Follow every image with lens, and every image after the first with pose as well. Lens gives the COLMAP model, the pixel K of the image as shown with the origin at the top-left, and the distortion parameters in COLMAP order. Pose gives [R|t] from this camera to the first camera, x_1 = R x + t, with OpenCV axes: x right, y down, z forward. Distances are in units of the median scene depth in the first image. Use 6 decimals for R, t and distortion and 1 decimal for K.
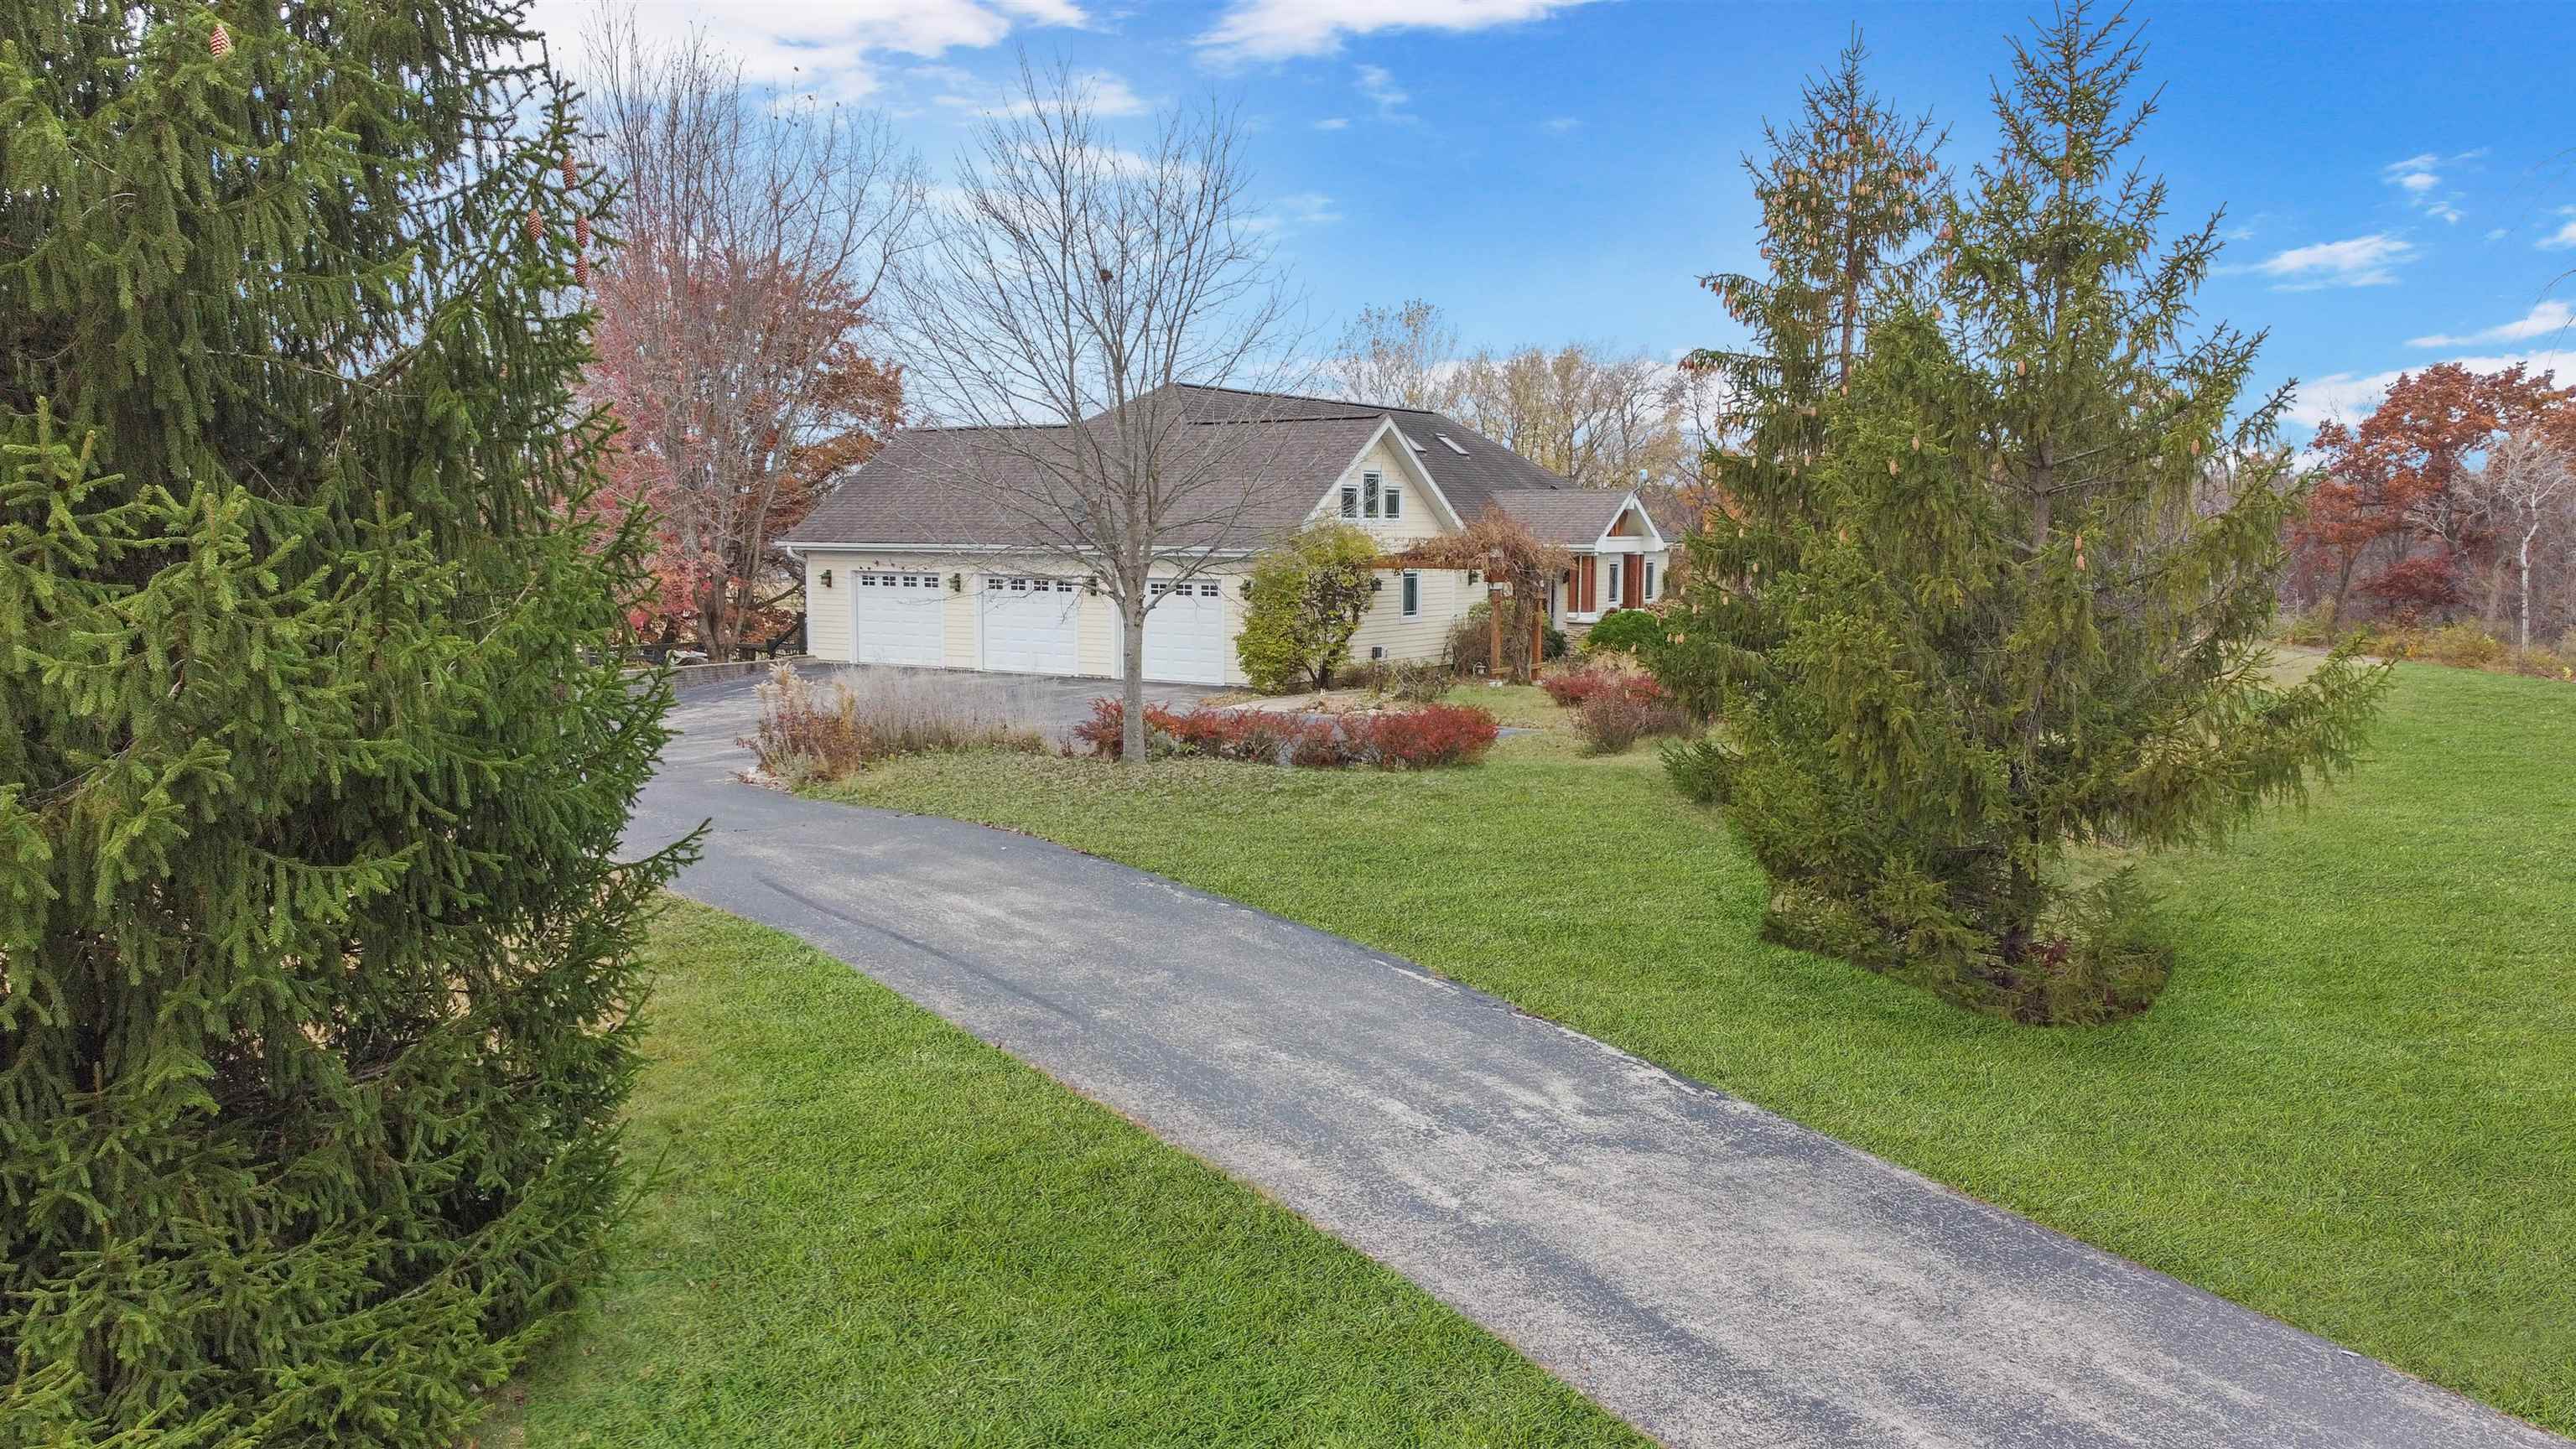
lens RADIAL K [[1913.6, 0, 1295.8], [0, 1913.6, 713.2], [0, 0, 1]] dist [0.156840, -0.127877]
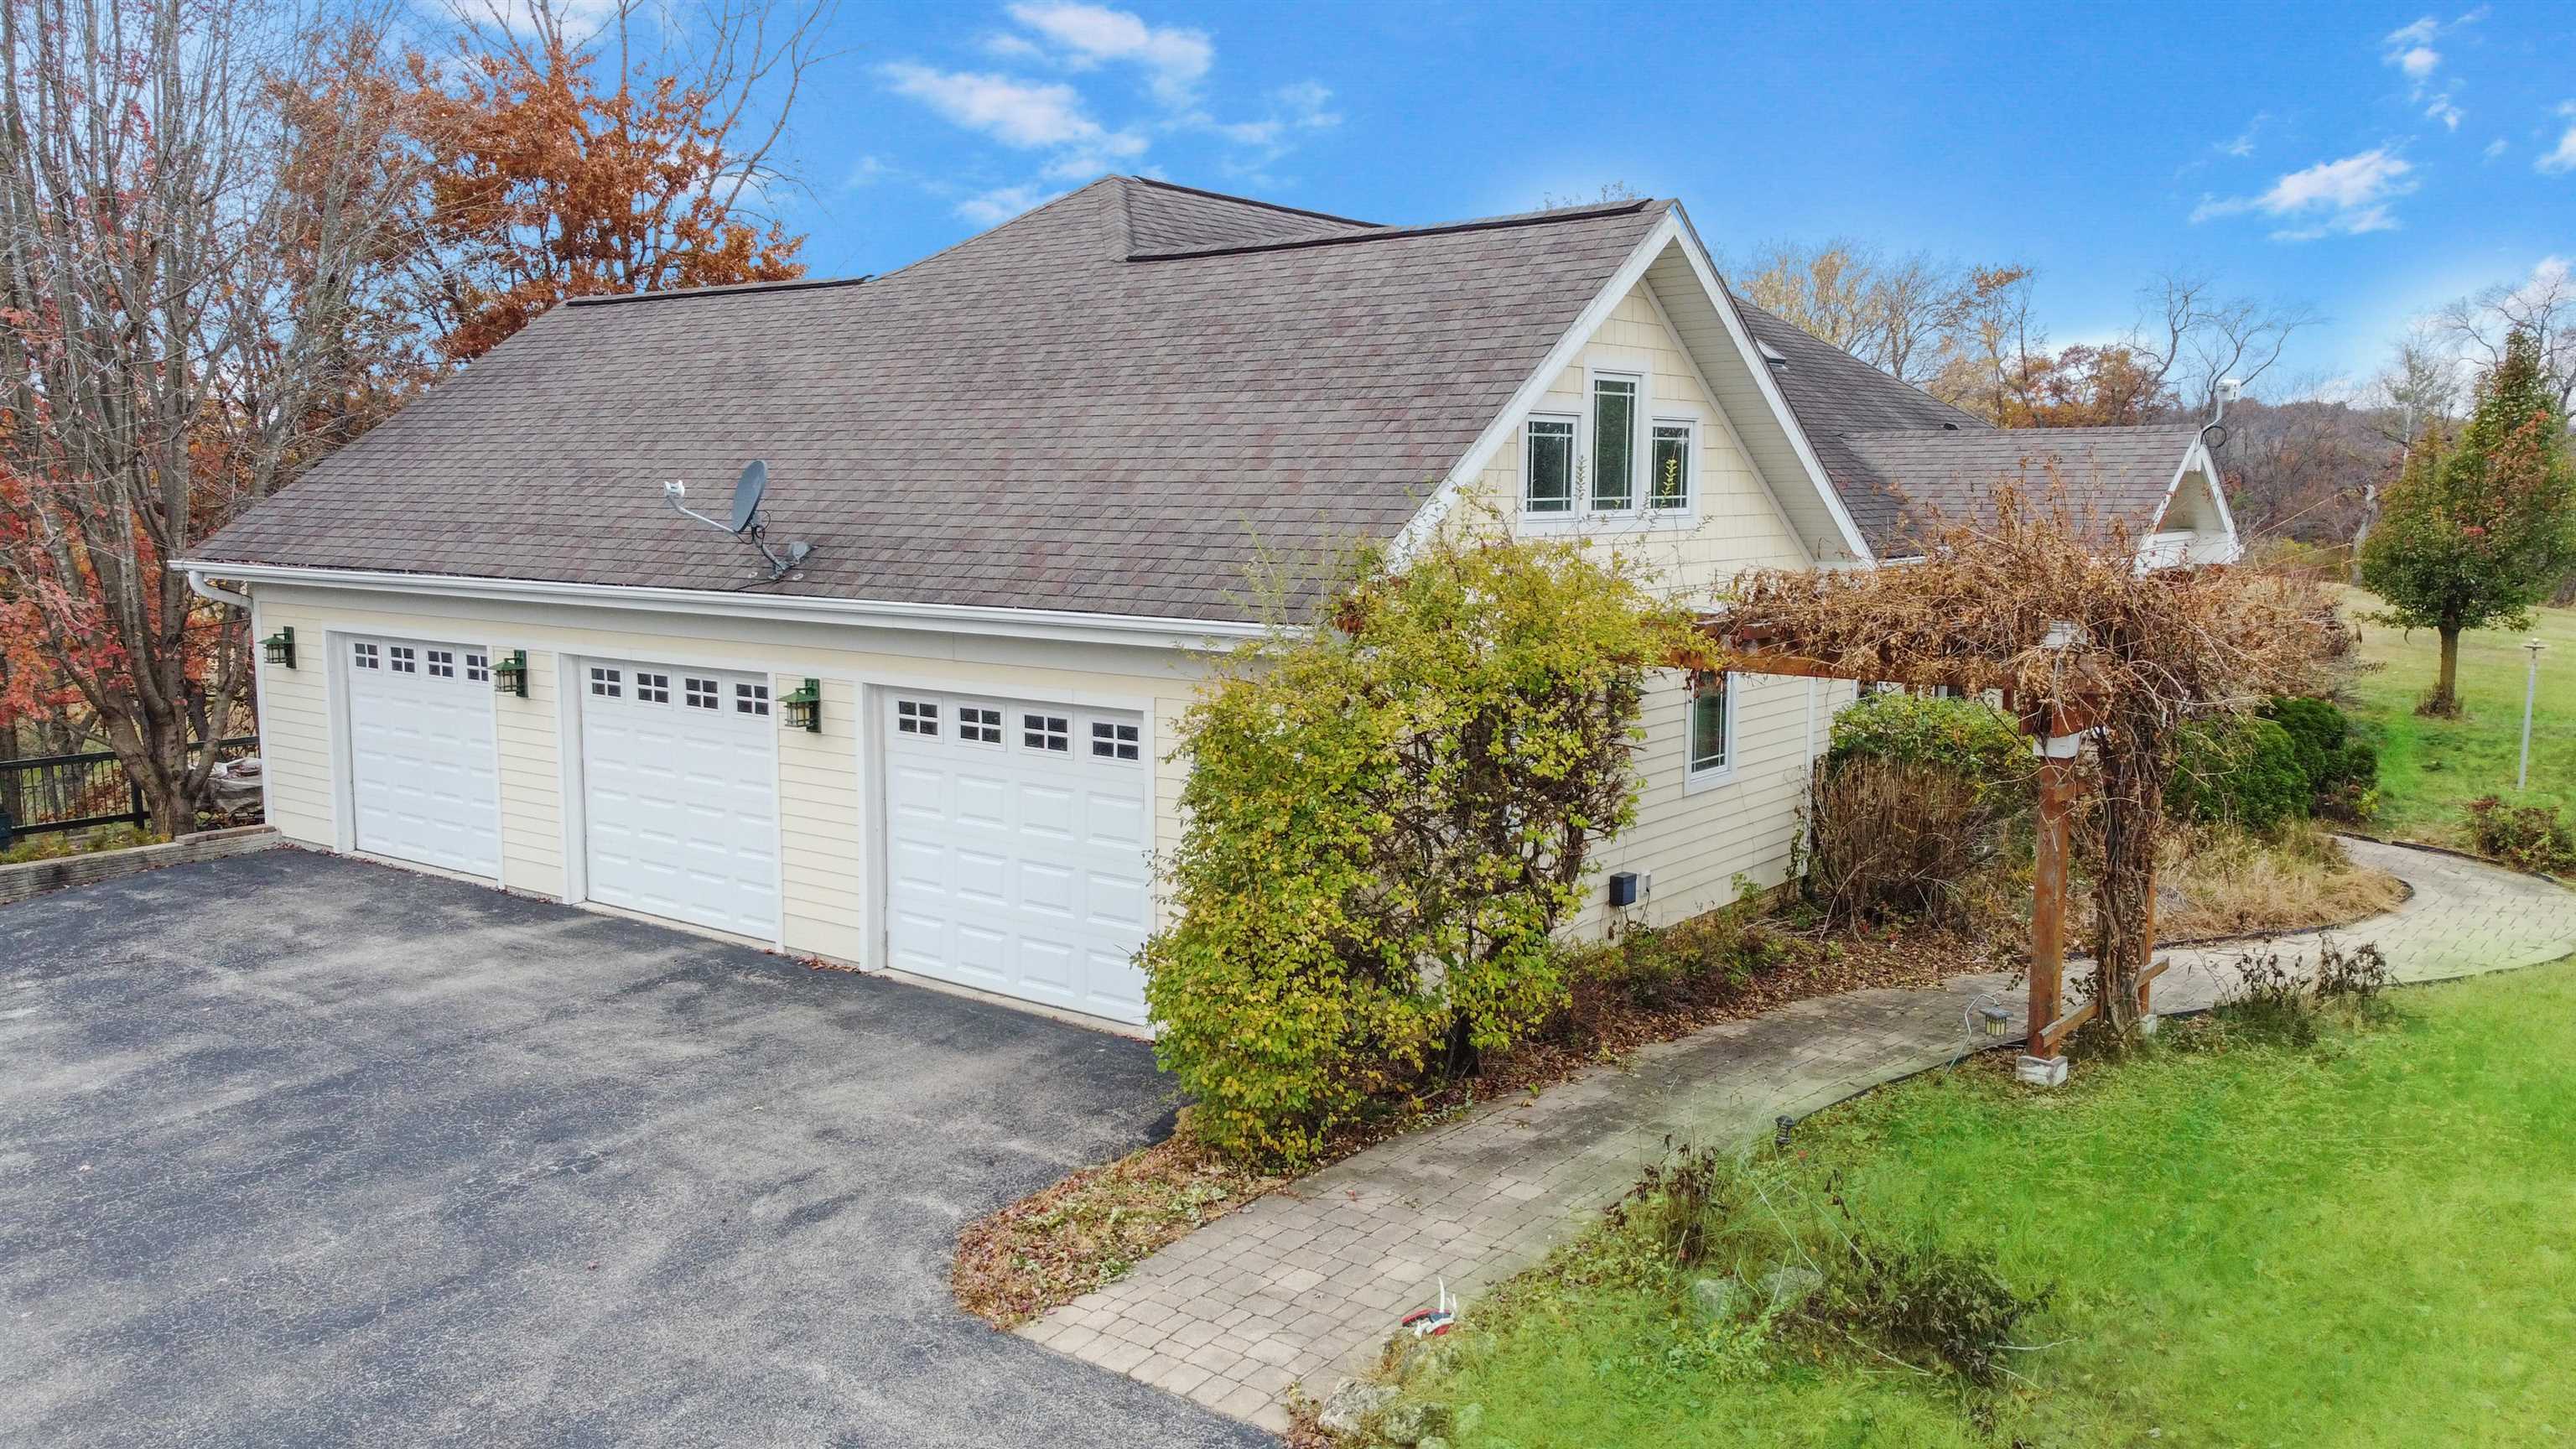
lens RADIAL K [[1913.6, 0, 1295.8], [0, 1913.6, 713.2], [0, 0, 1]] dist [0.156840, -0.127877]
pose [[0.996098, 0.008799, -0.087814, 0.013151], [-0.006612, 0.999662, 0.025160, -0.073041], [0.088006, -0.024481, 0.995819, 0.642525]]
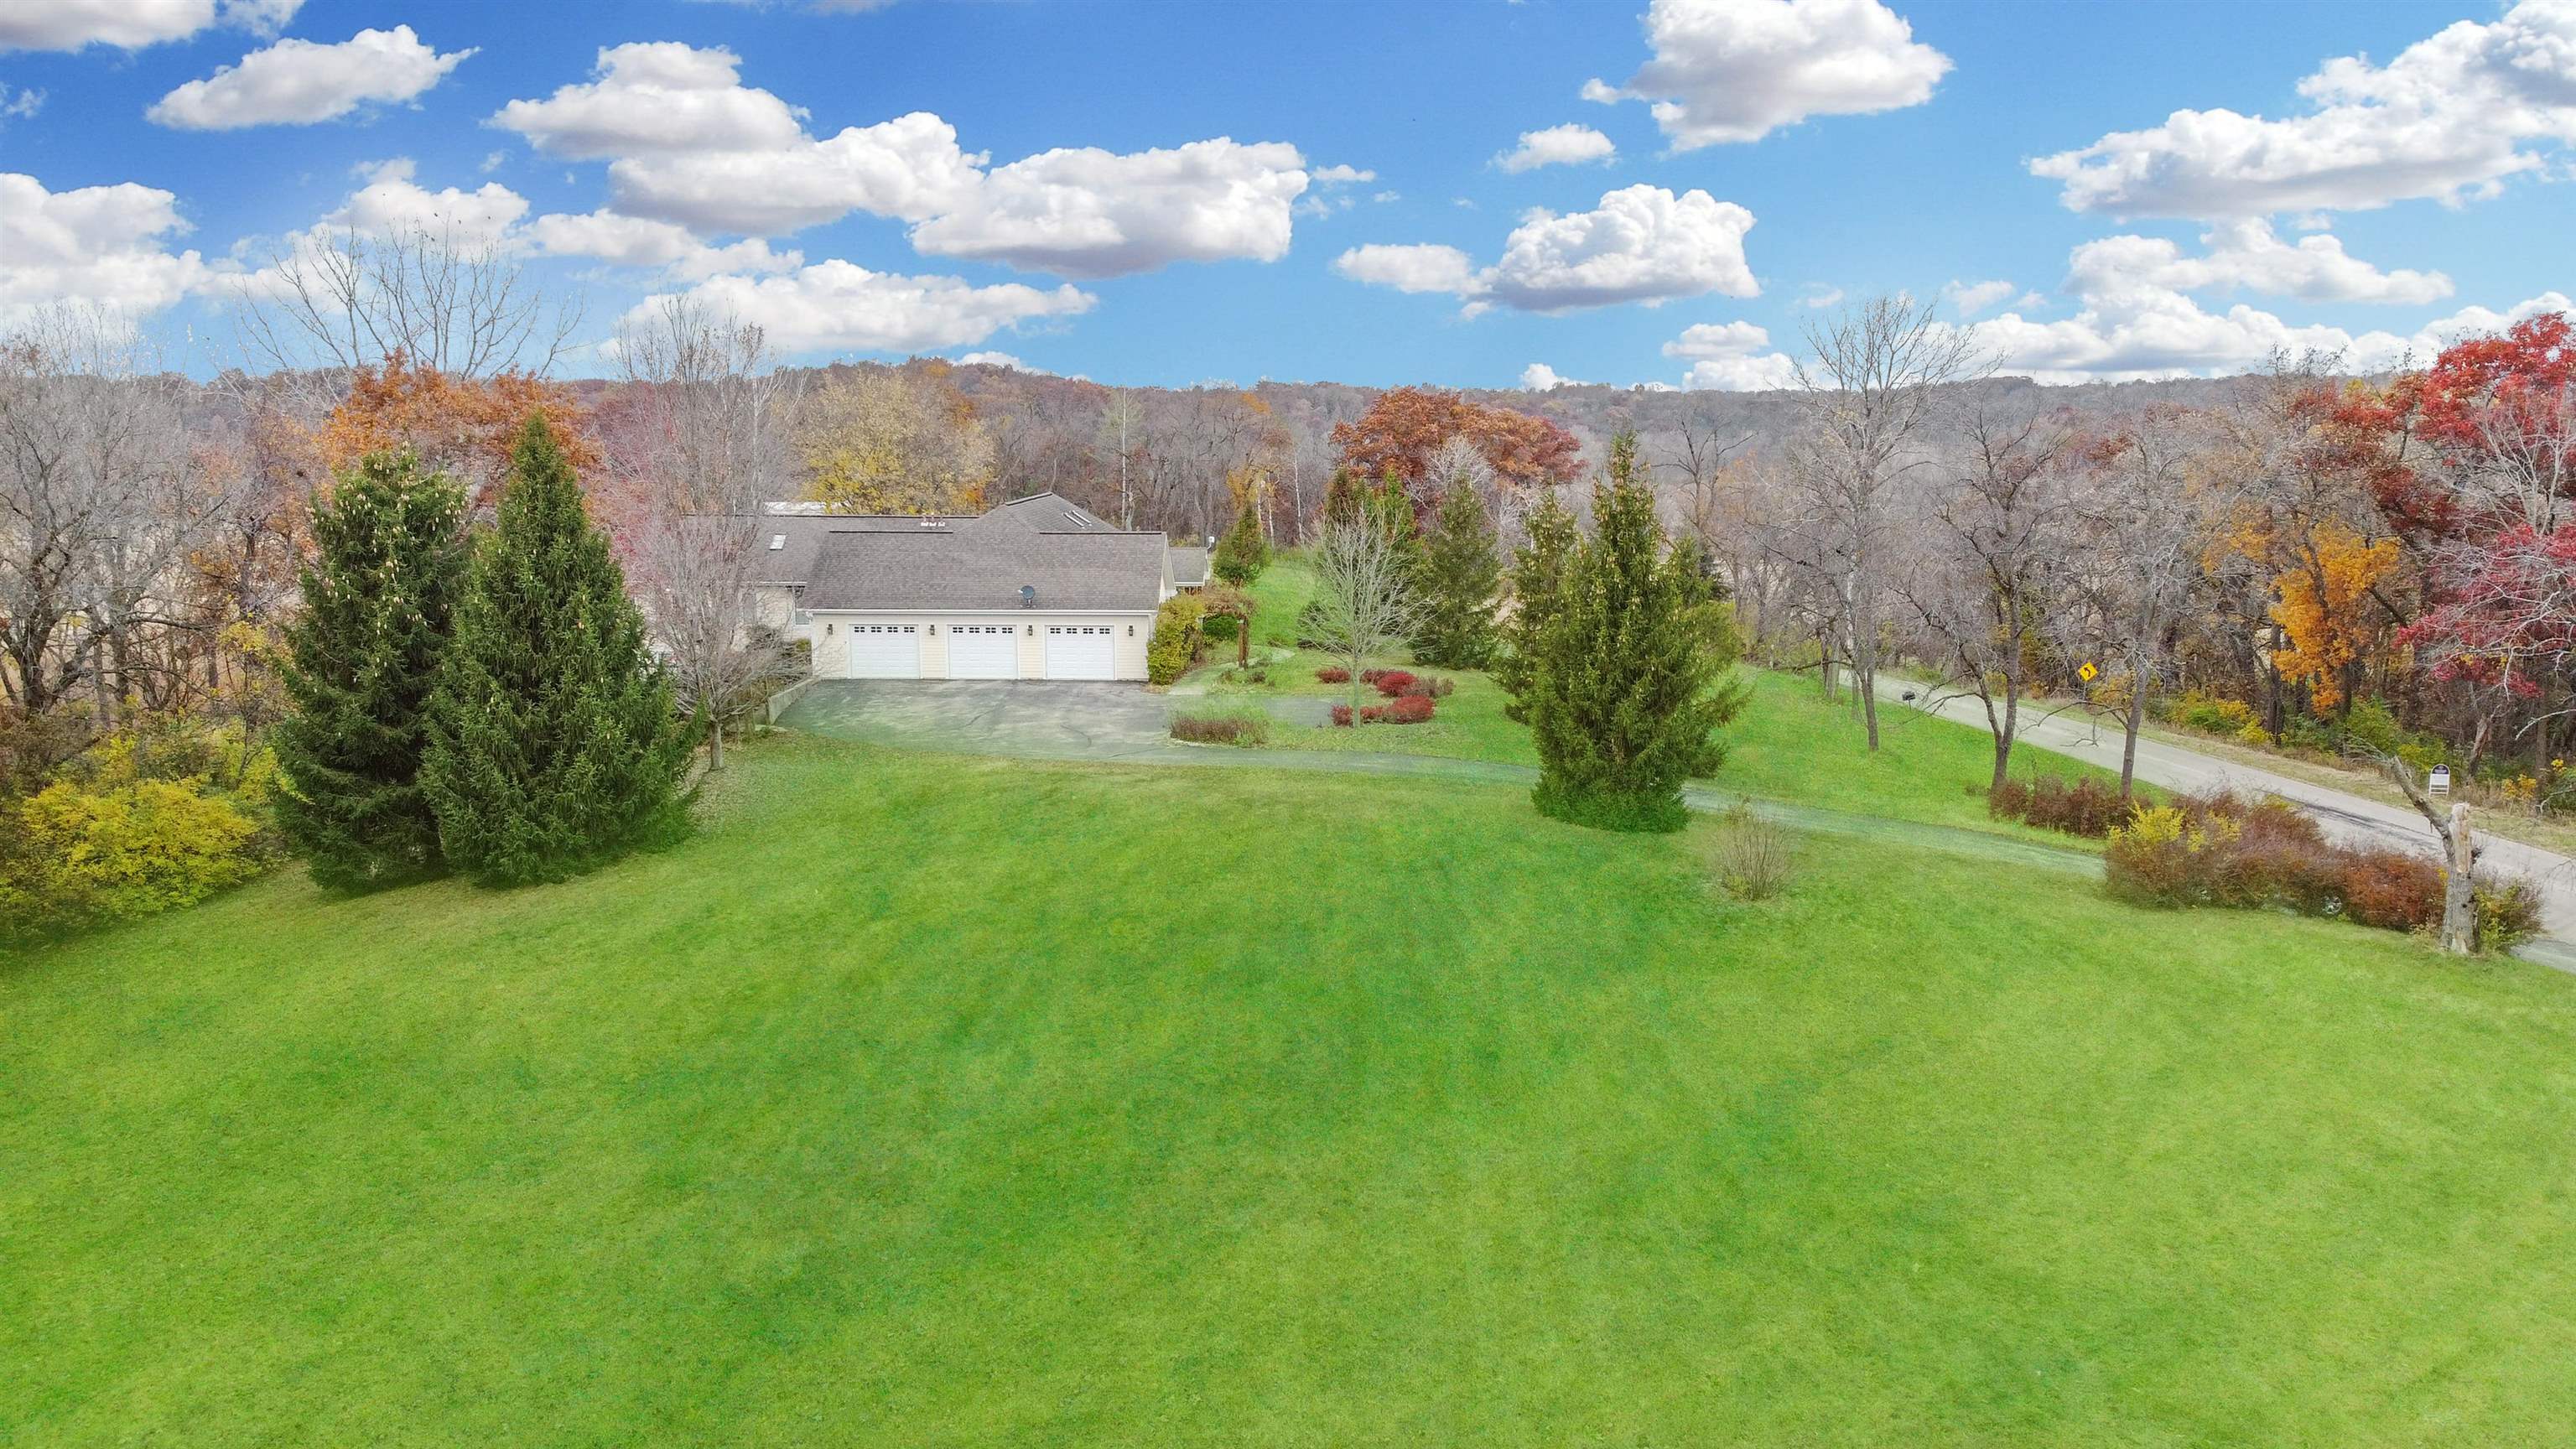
lens RADIAL K [[1931.2, 0, 1288.0], [0, 1931.2, 724.5], [0, 0, 1]] dist [0.072310, -0.127589]
pose [[0.858345, -0.082219, 0.506442, -0.825354], [0.050344, 0.995810, 0.076341, -0.103448], [-0.510597, -0.040030, 0.858888, -0.712078]]
